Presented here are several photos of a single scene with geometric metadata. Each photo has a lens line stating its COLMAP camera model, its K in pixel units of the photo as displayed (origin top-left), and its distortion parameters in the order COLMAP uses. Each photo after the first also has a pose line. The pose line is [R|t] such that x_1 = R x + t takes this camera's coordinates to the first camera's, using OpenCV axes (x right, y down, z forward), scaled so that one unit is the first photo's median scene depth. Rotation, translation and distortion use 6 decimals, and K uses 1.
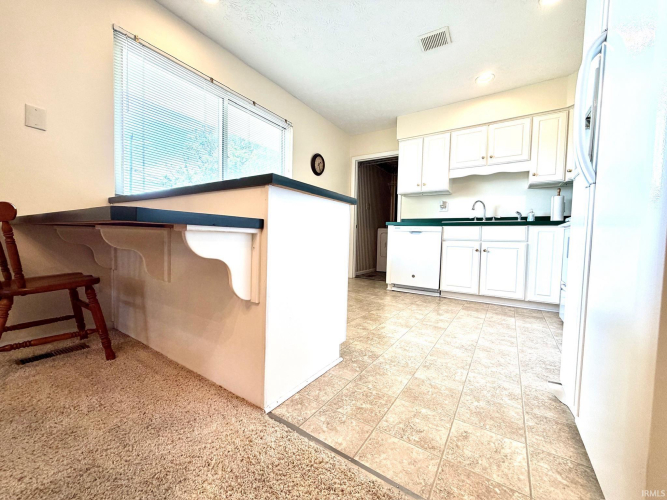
lens RADIAL K [[265.7, 0, 332.0], [0, 265.7, 248.6], [0, 0, 1]] dist [0.000809, -0.000127]
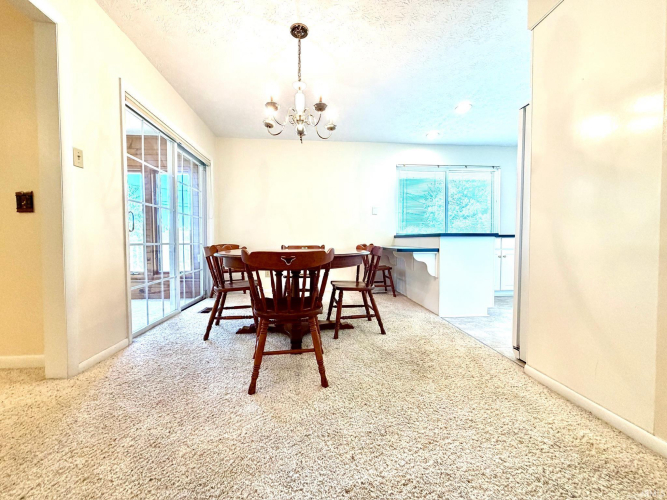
lens RADIAL K [[265.7, 0, 331.4], [0, 265.7, 247.8], [0, 0, 1]] dist [0.000809, -0.000127]
pose [[0.609376, -0.003633, -0.792873, 0.583096], [-0.011641, 0.999841, -0.013527, -0.030398], [0.792796, 0.017473, 0.609237, -0.738594]]
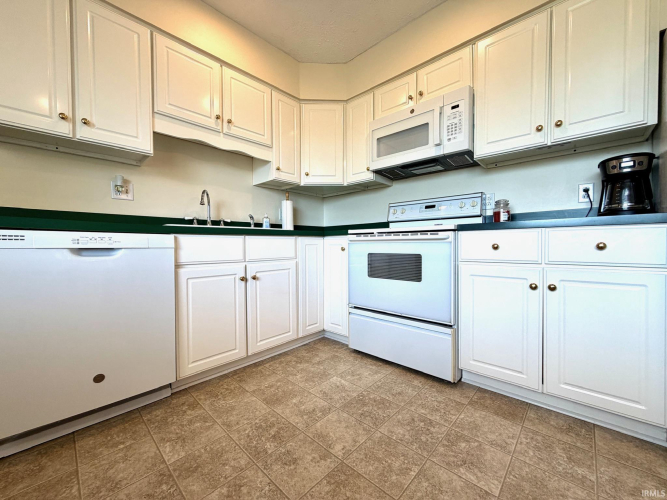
lens RADIAL K [[265.7, 0, 332.0], [0, 265.7, 248.9], [0, 0, 1]] dist [0.000809, -0.000127]
pose [[0.170456, -0.044562, 0.984357, 0.029666], [0.049389, 0.998108, 0.036632, -0.065329], [-0.984127, 0.042373, 0.172334, 0.685256]]
